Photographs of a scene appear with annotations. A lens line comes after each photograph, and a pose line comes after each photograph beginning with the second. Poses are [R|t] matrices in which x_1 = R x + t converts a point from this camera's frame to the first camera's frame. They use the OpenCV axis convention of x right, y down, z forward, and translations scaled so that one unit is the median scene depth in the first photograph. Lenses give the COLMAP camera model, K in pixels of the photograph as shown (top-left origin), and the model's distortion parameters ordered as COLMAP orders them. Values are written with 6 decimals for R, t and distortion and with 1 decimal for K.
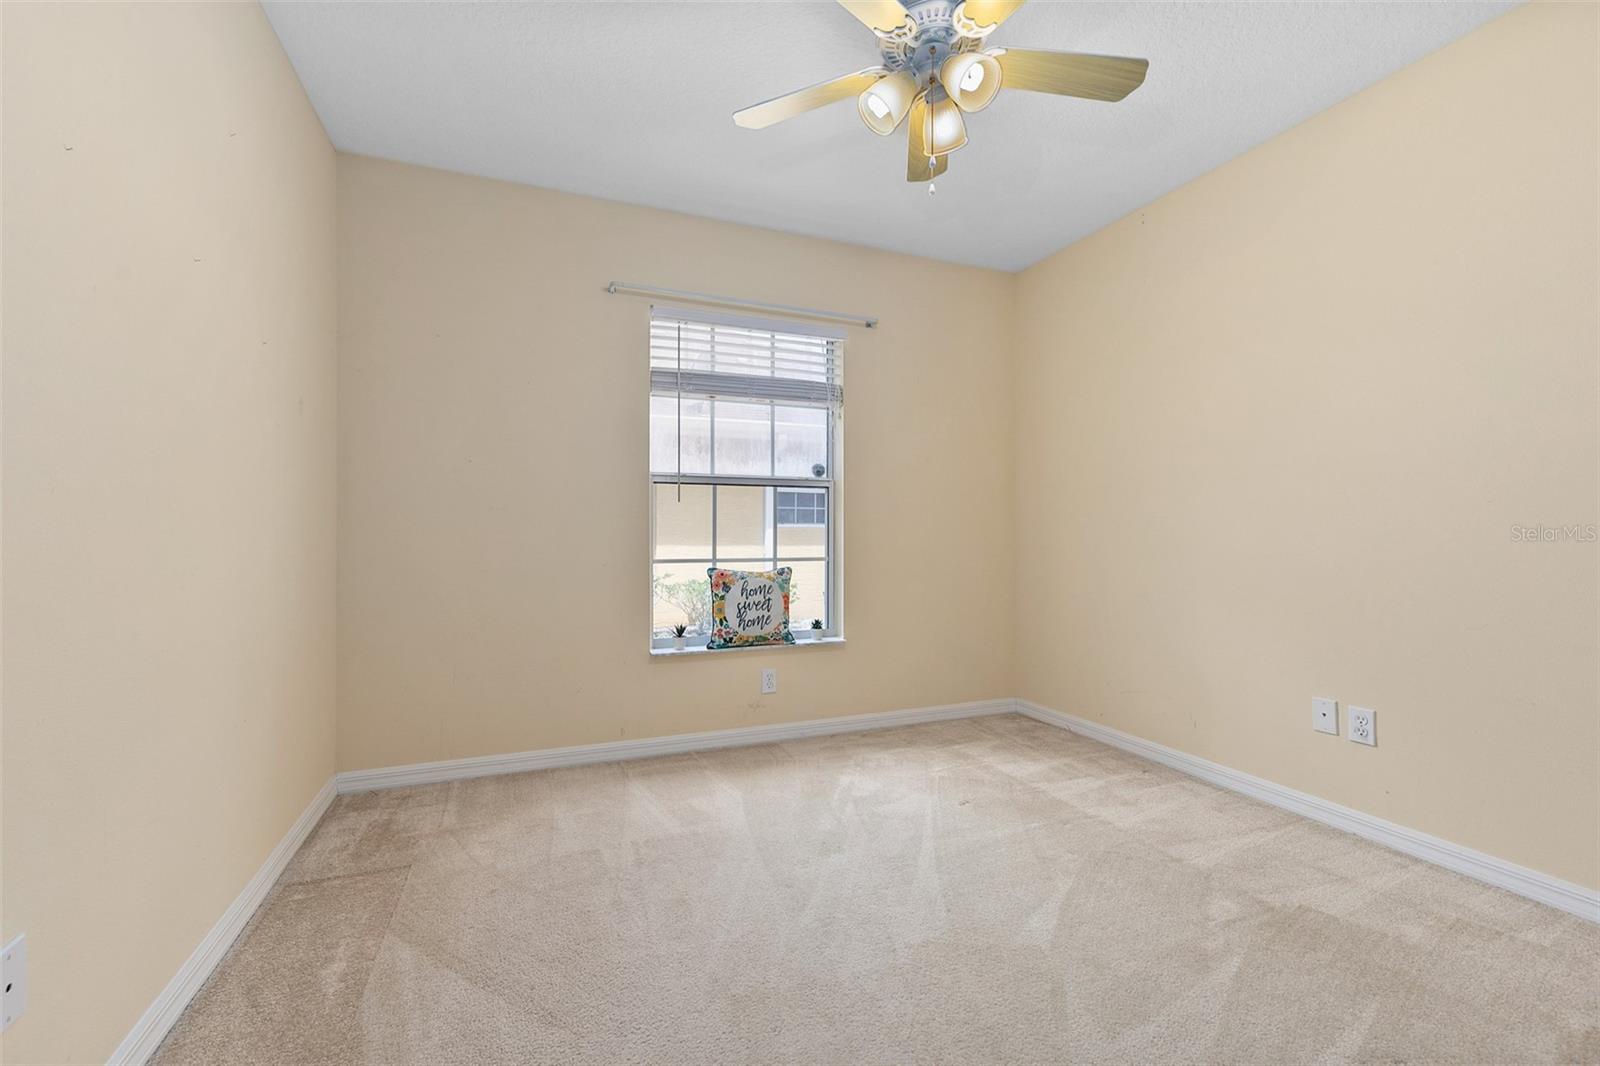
lens RADIAL K [[663.5, 0, 800.0], [0, 663.5, 533.0], [0, 0, 1]] dist [0.000192, -0.000027]
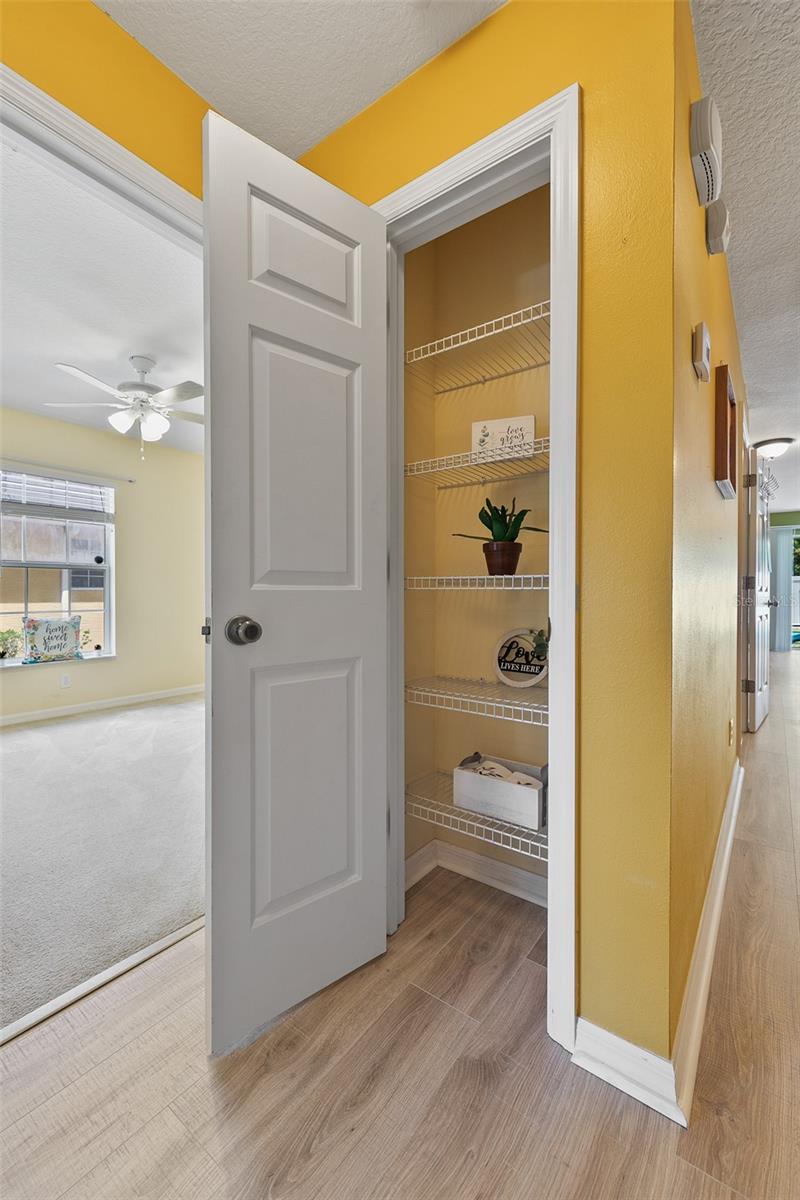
lens RADIAL K [[497.6, 0, 400.0], [0, 497.6, 600.0], [0, 0, 1]] dist [0.000192, -0.000027]
pose [[0.855334, -0.004577, 0.518058, 0.028977], [-0.003236, 0.999894, 0.014178, -0.011636], [-0.518068, -0.013803, 0.855228, -0.590169]]
